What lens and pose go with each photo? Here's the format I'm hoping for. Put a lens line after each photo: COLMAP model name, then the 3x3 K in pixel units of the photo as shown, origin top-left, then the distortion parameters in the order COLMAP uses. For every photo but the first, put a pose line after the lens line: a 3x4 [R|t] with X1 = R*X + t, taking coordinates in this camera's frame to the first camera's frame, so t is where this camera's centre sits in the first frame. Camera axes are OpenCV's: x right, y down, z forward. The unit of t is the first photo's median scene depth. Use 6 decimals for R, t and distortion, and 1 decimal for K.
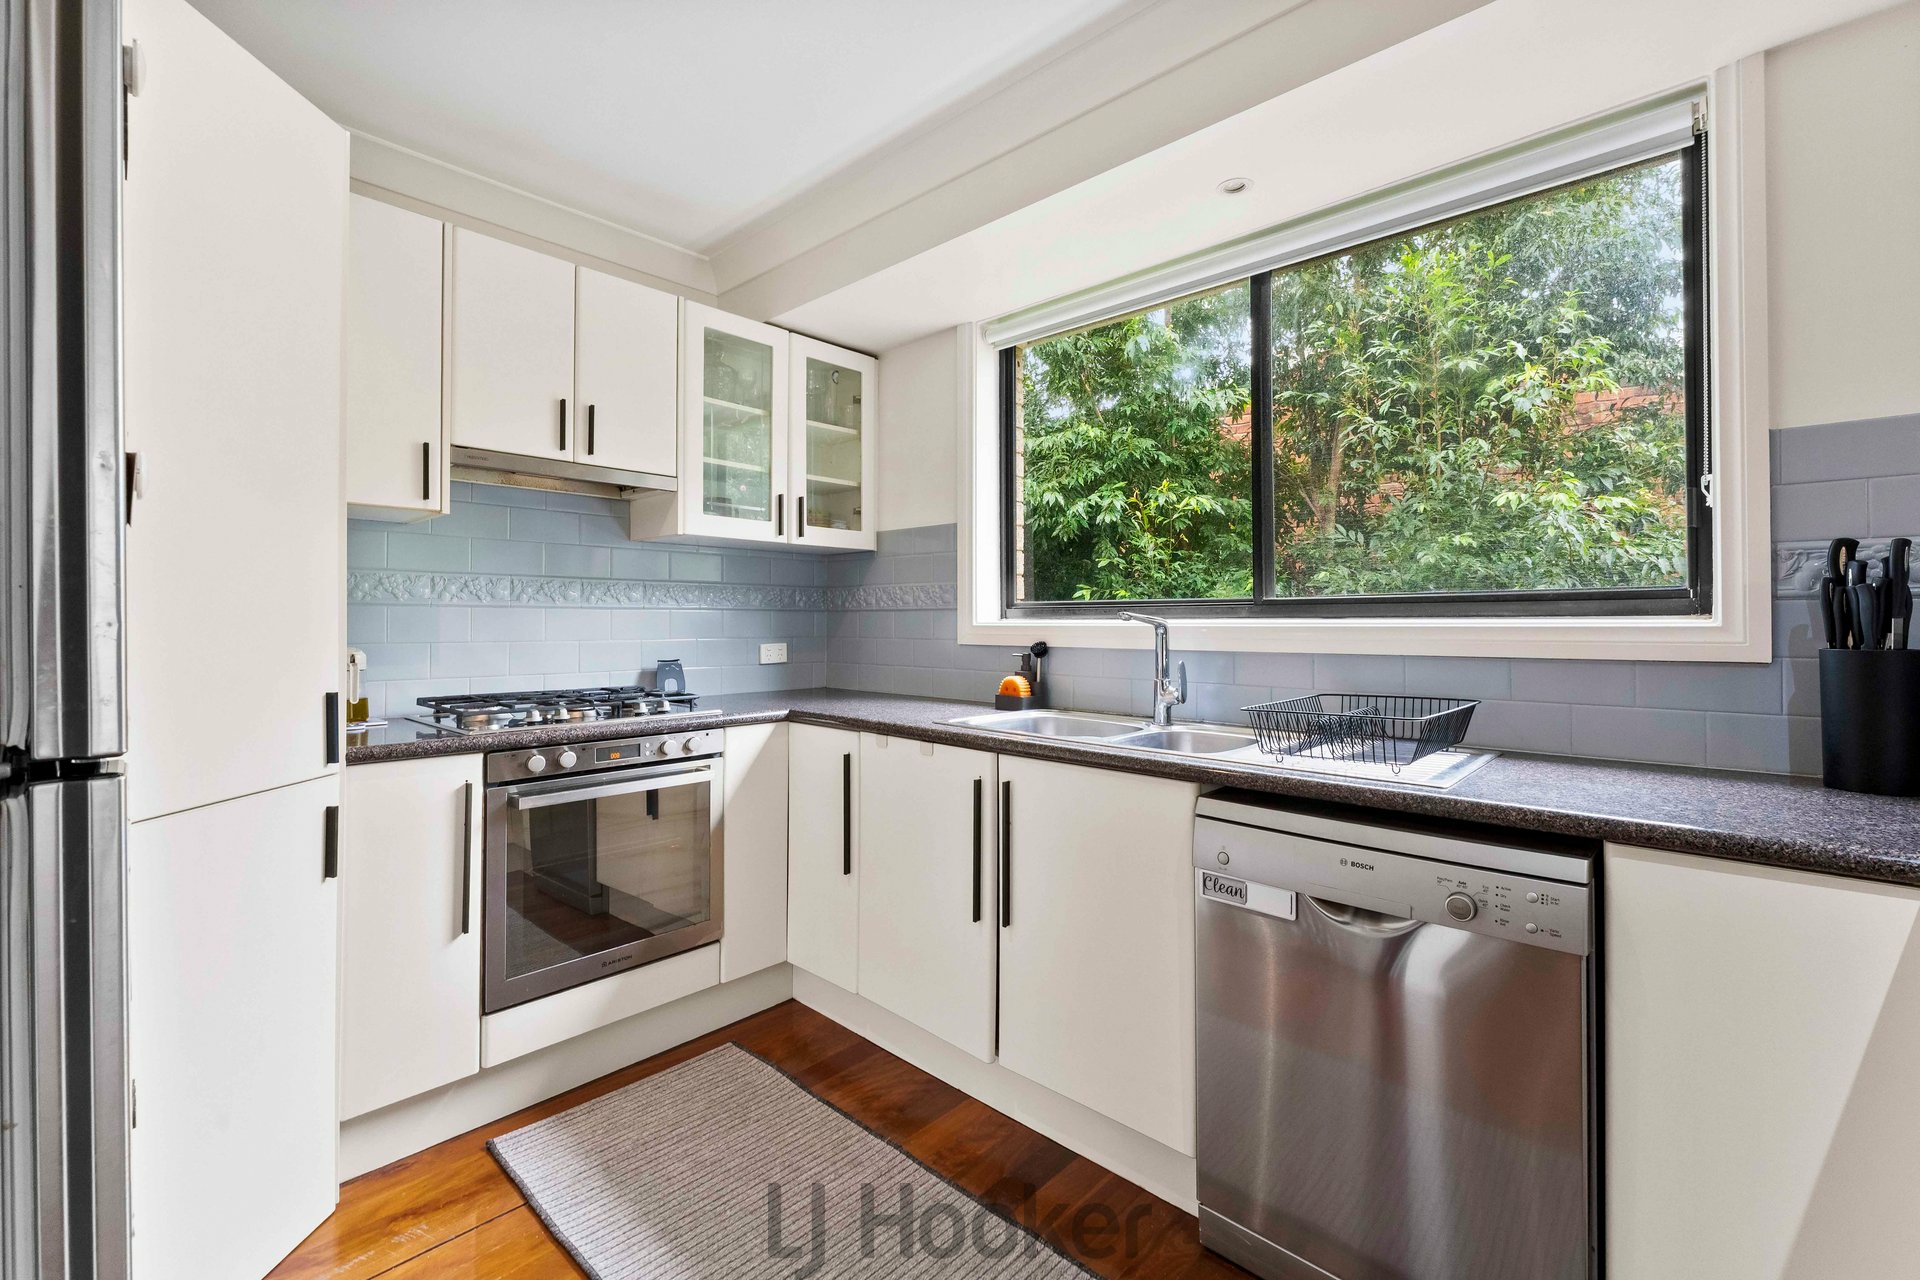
lens RADIAL K [[811.8, 0, 961.9], [0, 811.8, 610.6], [0, 0, 1]] dist [-0.000463, -0.000042]
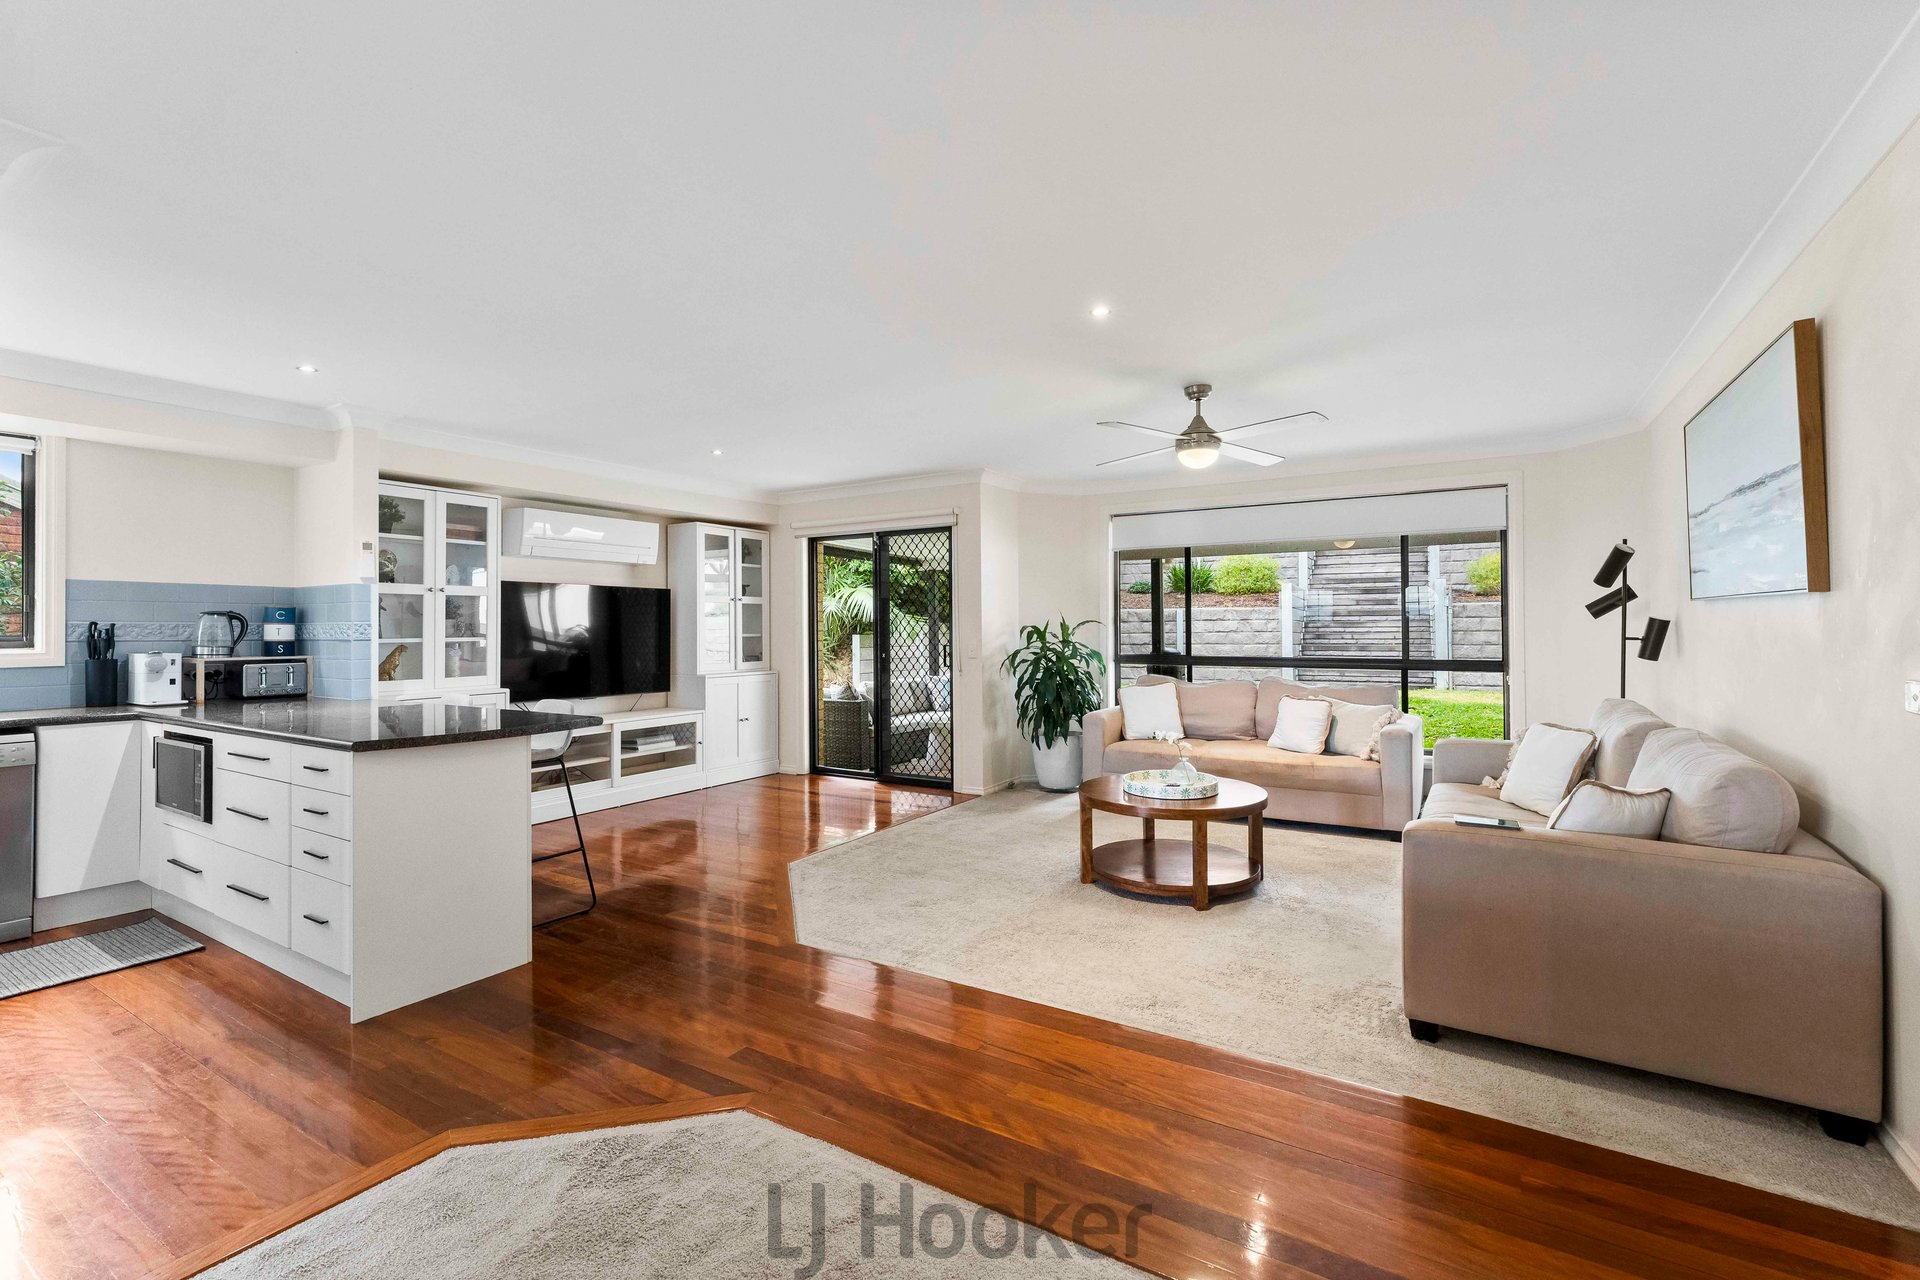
lens RADIAL K [[838.1, 0, 960.0], [0, 838.1, 640.0], [0, 0, 1]] dist [-0.024447, -0.000132]
pose [[-0.197240, -0.006298, 0.980335, -1.297598], [-0.000055, 0.999979, 0.006414, -0.022085], [-0.980355, 0.001211, -0.197237, -0.801485]]
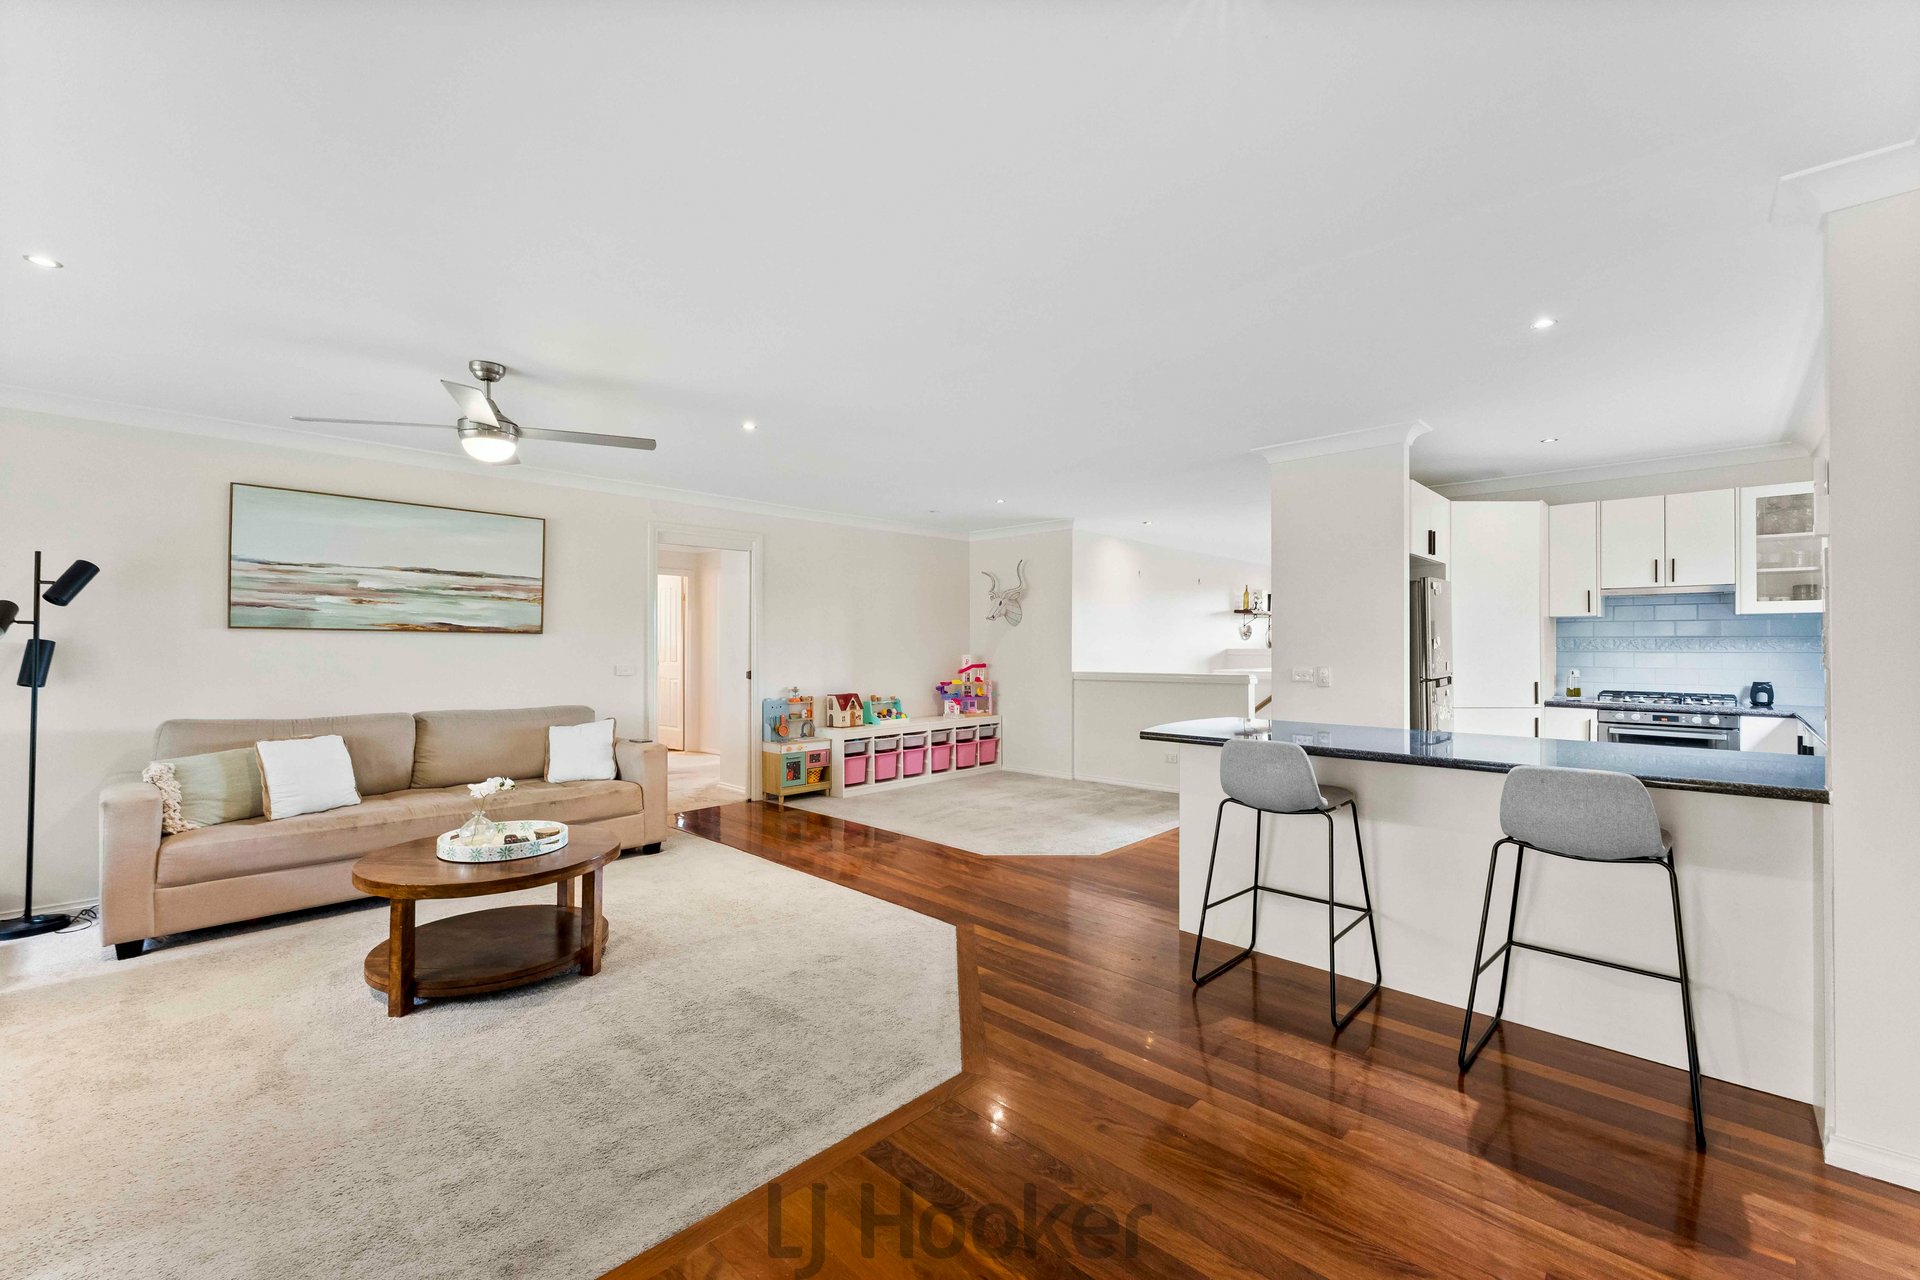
lens RADIAL K [[782.9, 0, 960.0], [0, 782.9, 640.0], [0, 0, 1]] dist [0.000363, 0.000033]
pose [[-0.011682, -0.006006, -0.999914, 1.485610], [0.010668, 0.999924, -0.006131, -0.042584], [0.999875, -0.010738, -0.011617, -0.780057]]
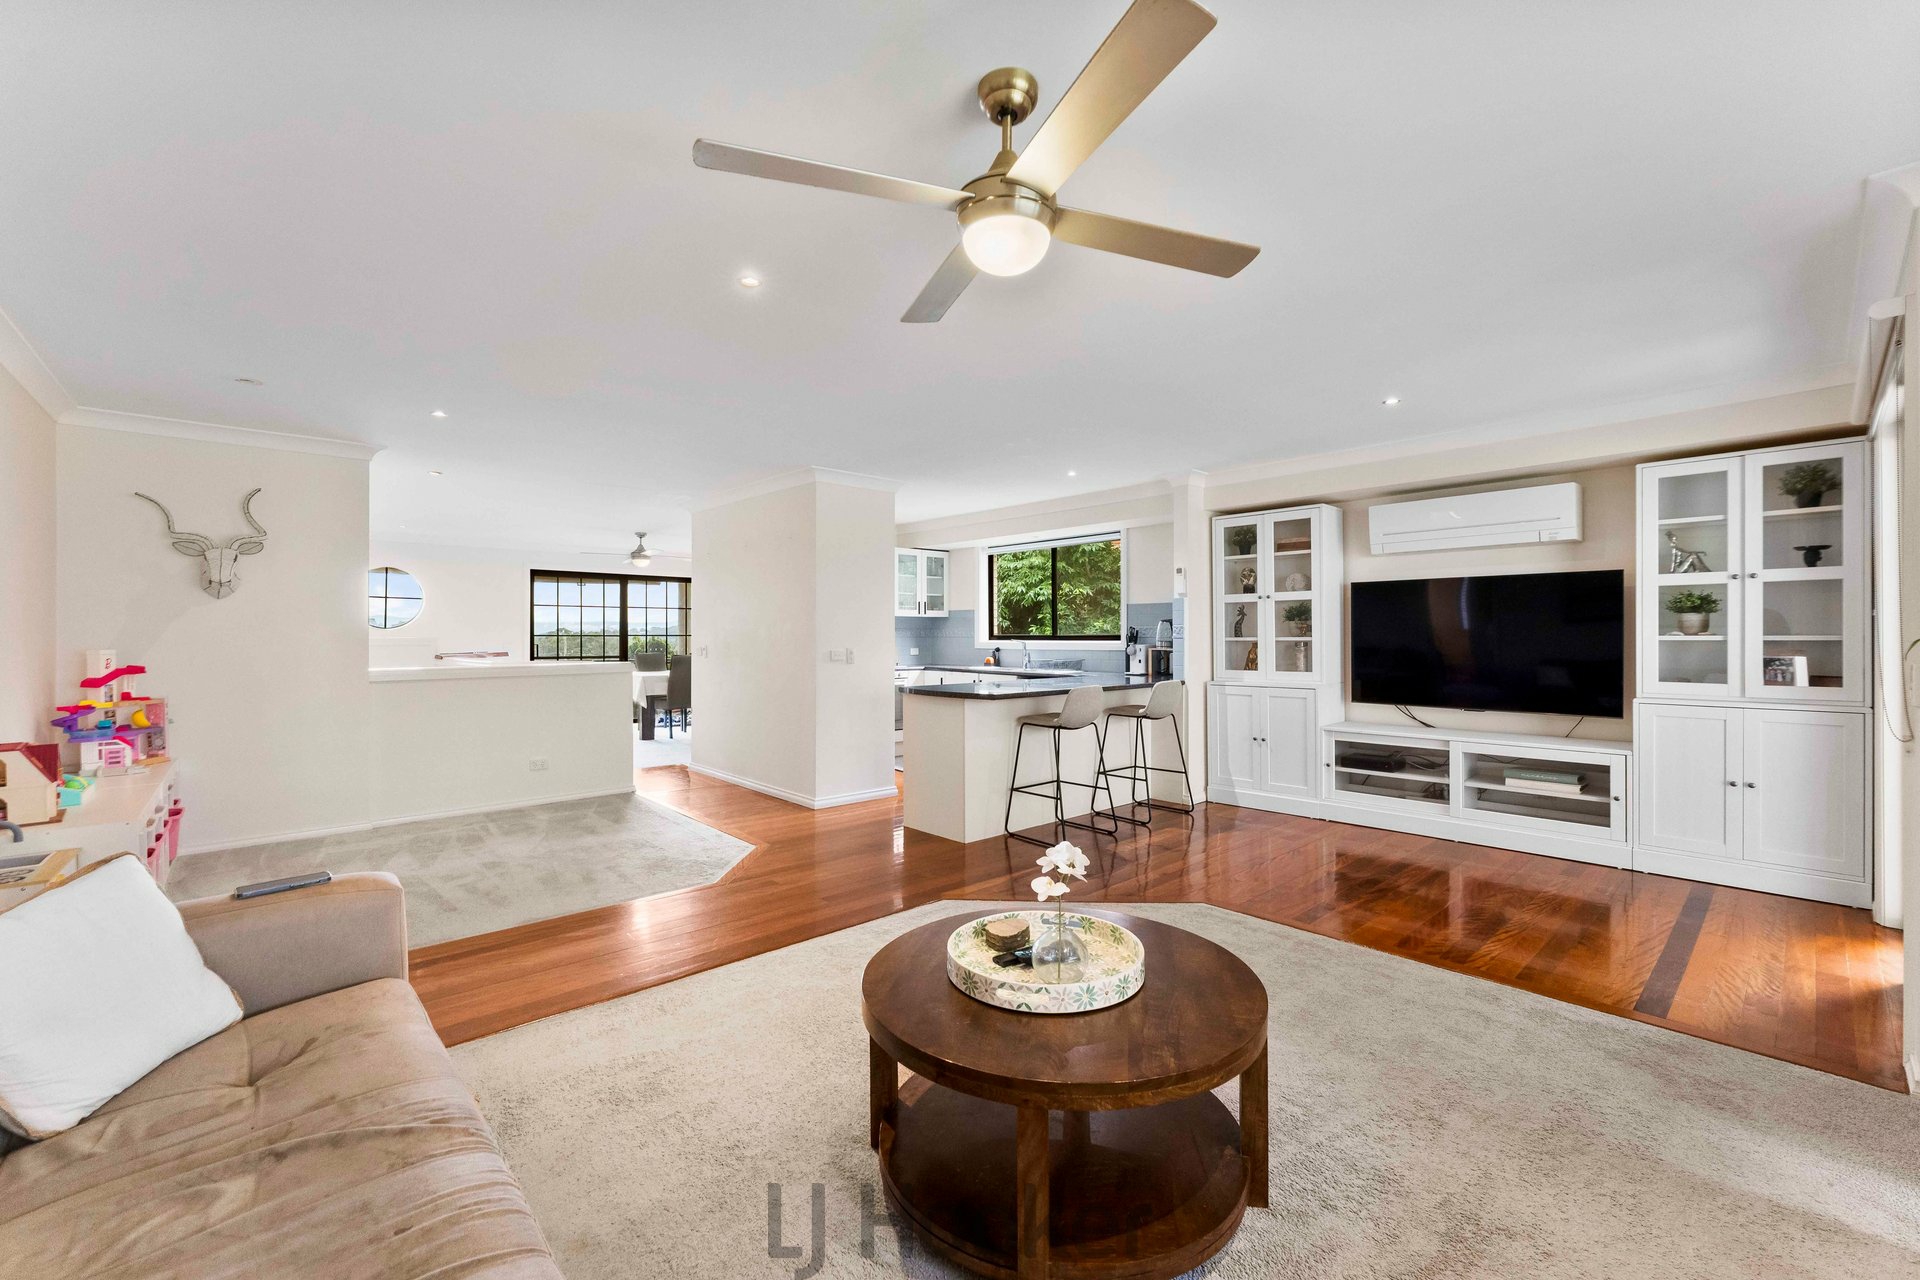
lens RADIAL K [[782.9, 0, 960.0], [0, 782.9, 640.0], [0, 0, 1]] dist [0.000363, 0.000033]
pose [[0.996789, -0.000784, -0.080072, 0.202393], [0.002107, 0.999863, 0.016439, -0.045401], [0.080048, -0.016555, 0.996653, -2.273902]]
